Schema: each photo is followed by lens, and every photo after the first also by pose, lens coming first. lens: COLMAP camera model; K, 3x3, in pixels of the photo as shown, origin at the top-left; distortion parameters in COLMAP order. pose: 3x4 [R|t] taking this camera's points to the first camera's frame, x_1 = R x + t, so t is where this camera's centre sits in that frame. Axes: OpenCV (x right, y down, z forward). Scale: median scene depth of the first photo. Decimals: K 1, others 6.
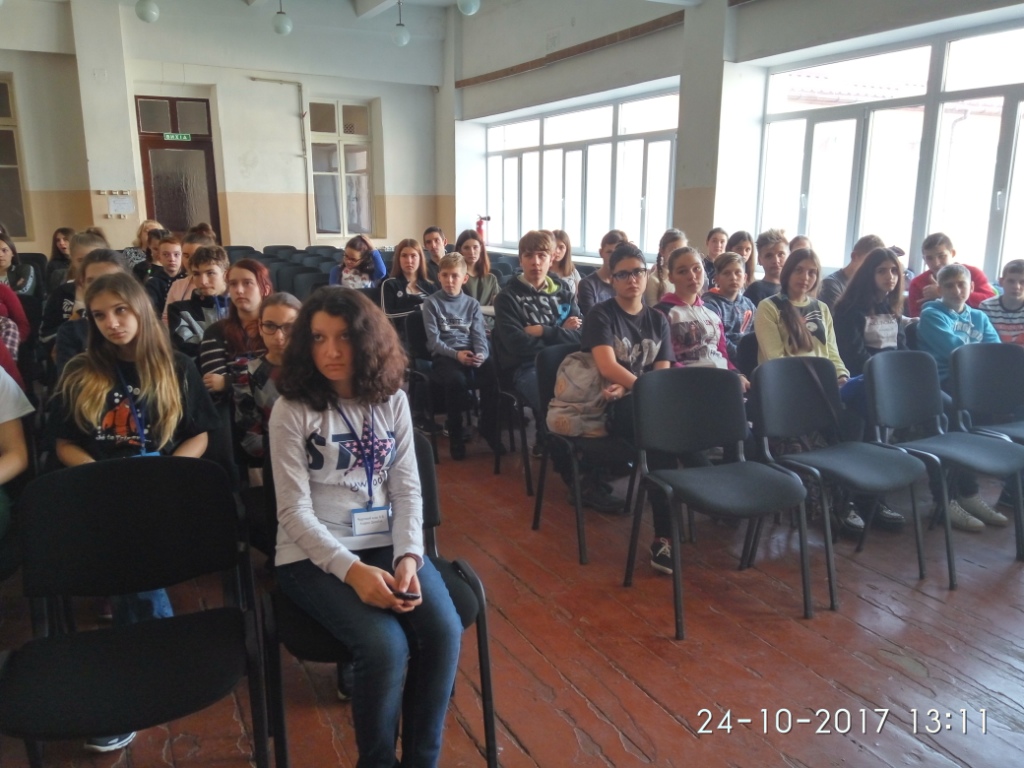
lens RADIAL K [[842.4, 0, 510.5], [0, 842.4, 362.3], [0, 0, 1]] dist [0.090801, -0.002976]
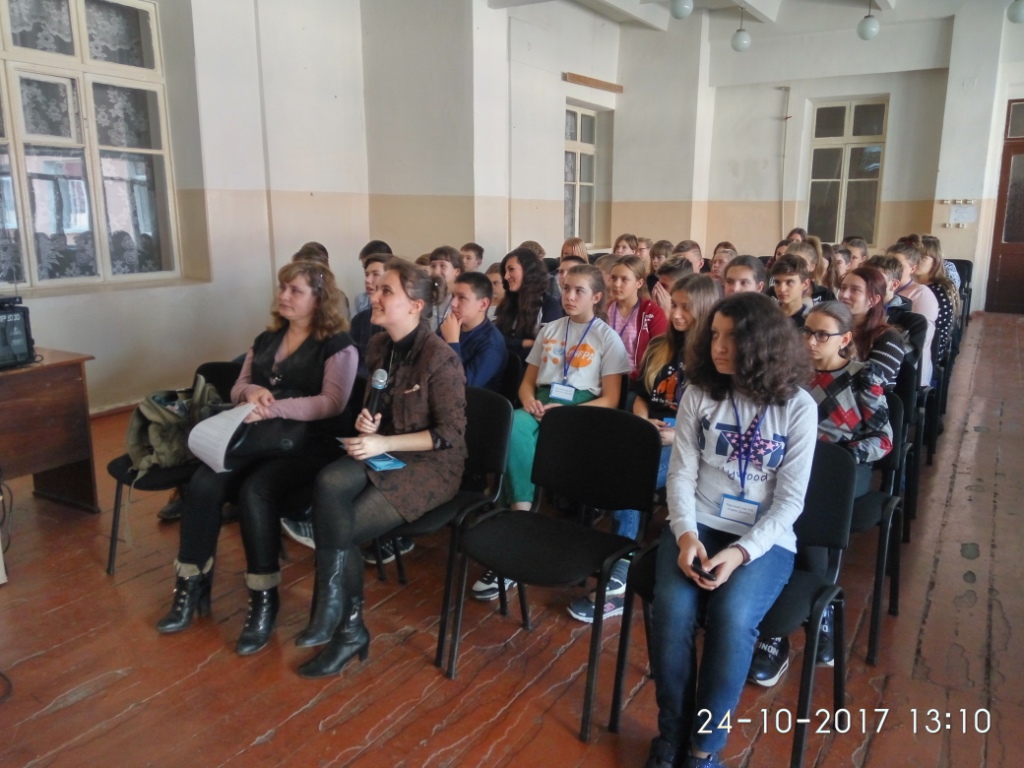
lens RADIAL K [[847.7, 0, 512.0], [0, 847.7, 384.0], [0, 0, 1]] dist [0.100126, -0.105723]
pose [[0.555361, 0.173745, -0.813257, 0.525825], [-0.162461, 0.981756, 0.098801, -0.029783], [0.815586, 0.077252, 0.573456, 0.132869]]
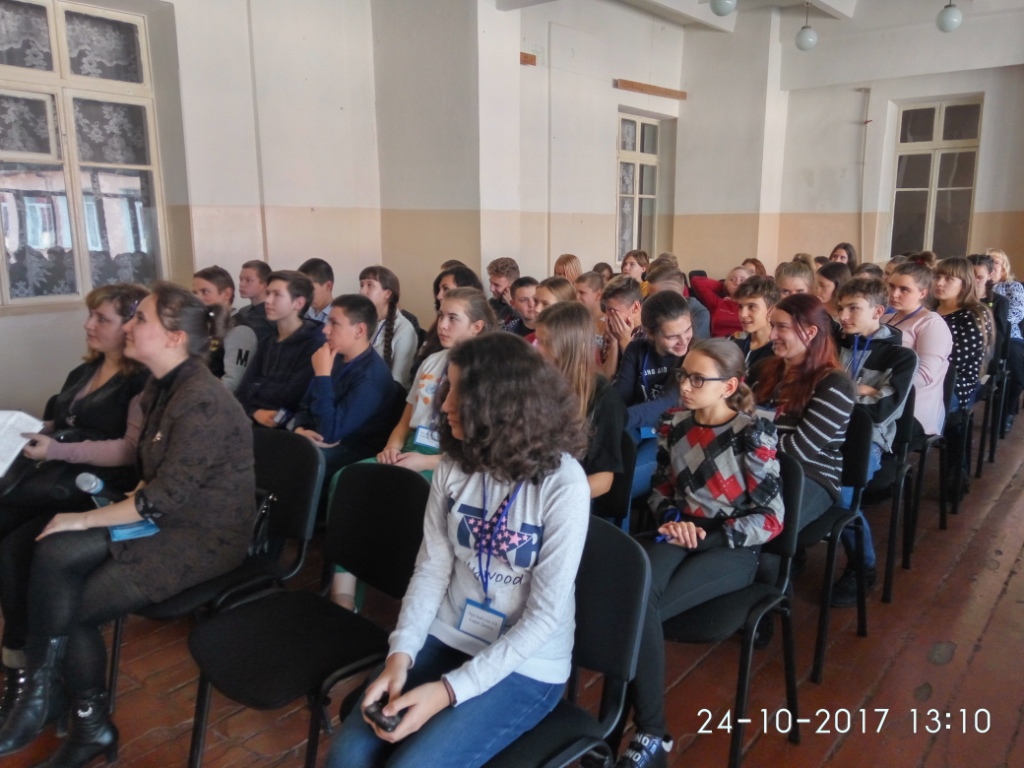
lens RADIAL K [[847.7, 0, 512.0], [0, 847.7, 384.0], [0, 0, 1]] dist [0.100126, -0.105723]
pose [[0.437831, 0.169769, -0.882883, 0.522709], [-0.168972, 0.980049, 0.104658, -0.123969], [0.883036, 0.103360, 0.457782, 0.630558]]
